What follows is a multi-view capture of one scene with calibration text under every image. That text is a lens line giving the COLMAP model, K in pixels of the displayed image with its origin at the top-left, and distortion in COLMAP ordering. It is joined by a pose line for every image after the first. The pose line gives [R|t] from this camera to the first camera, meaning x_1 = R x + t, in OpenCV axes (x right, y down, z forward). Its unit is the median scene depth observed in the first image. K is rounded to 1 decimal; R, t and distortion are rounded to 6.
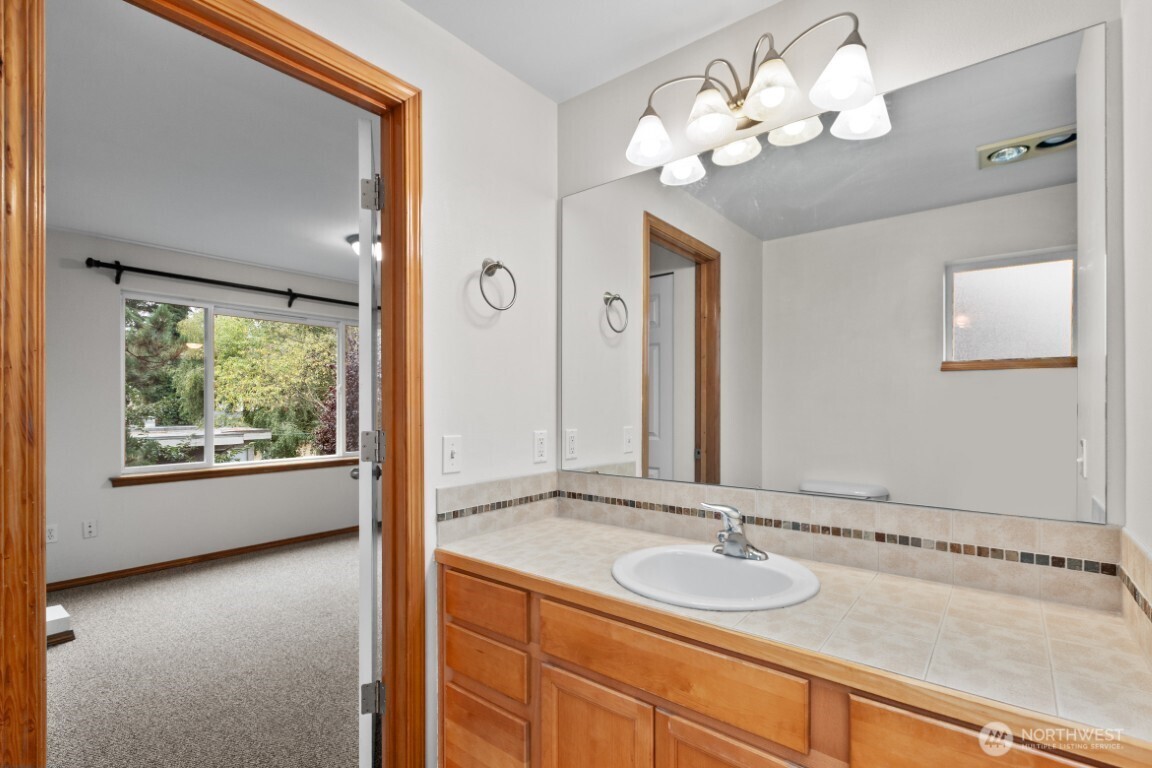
lens RADIAL K [[527.2, 0, 569.5], [0, 527.2, 404.1], [0, 0, 1]] dist [0.002047, -0.000286]
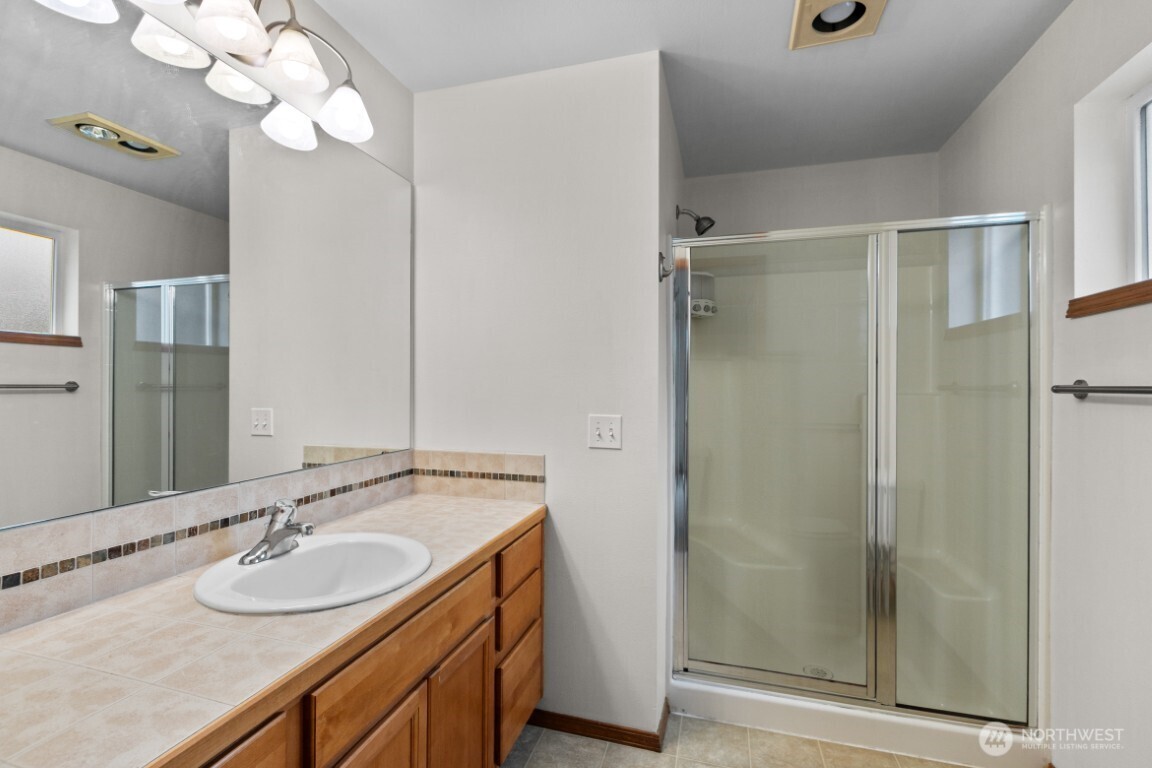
lens RADIAL K [[527.2, 0, 572.0], [0, 527.2, 384.5], [0, 0, 1]] dist [0.002047, -0.000286]
pose [[-0.392952, -0.000201, 0.919559, -0.251308], [-0.006458, 0.999976, -0.002541, 0.000108], [-0.919536, -0.006937, -0.392944, 0.321761]]
